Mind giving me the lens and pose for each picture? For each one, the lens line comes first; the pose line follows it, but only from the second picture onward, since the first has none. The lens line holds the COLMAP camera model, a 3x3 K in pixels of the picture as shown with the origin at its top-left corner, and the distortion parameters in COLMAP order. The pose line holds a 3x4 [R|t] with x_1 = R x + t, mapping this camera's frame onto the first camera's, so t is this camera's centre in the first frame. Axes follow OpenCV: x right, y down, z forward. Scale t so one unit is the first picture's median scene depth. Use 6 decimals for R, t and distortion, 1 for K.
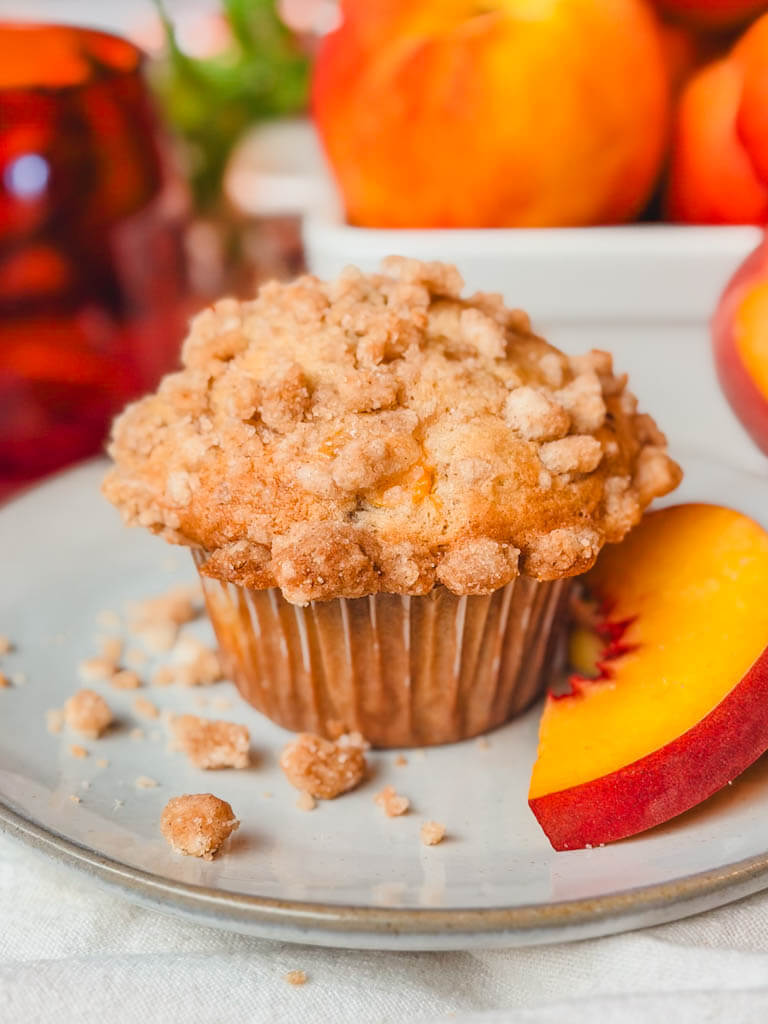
lens RADIAL K [[415.6, 0, 387.2], [0, 415.6, 517.2], [0, 0, 1]] dist [0.026139, 0.000209]
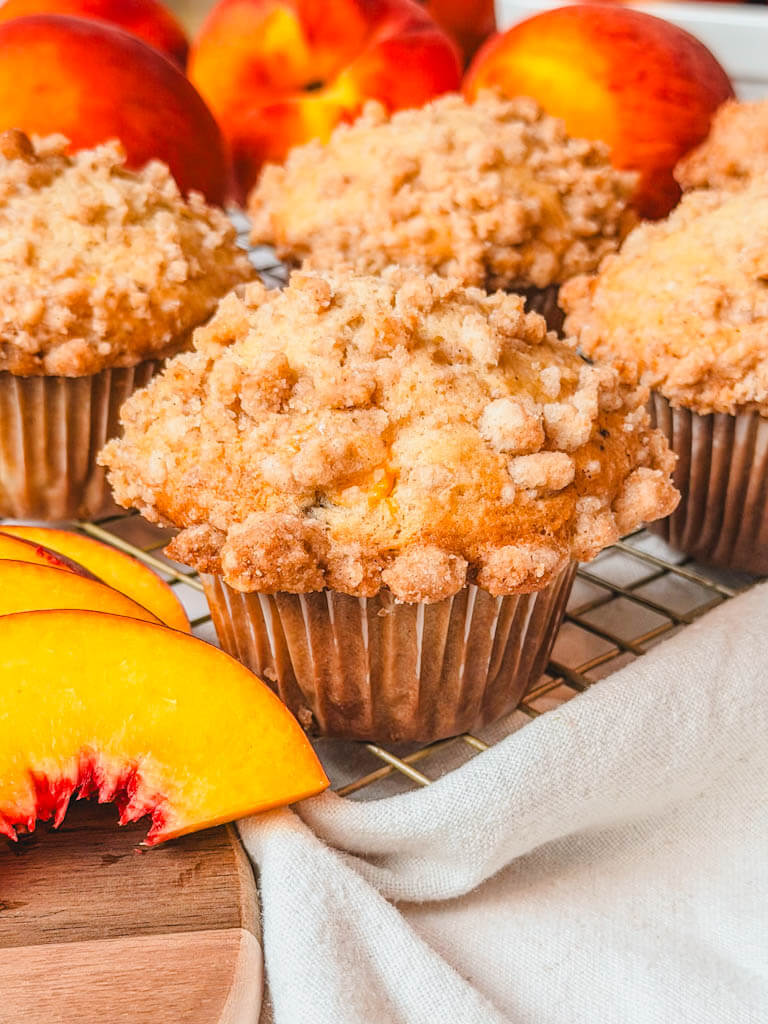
lens RADIAL K [[415.6, 0, 388.0], [0, 415.6, 509.8], [0, 0, 1]] dist [0.026139, 0.000209]
pose [[0.994565, 0.097487, -0.036572, 0.125468], [-0.097393, 0.995236, 0.004363, -0.026311], [0.036823, -0.000777, 0.999322, 0.002016]]
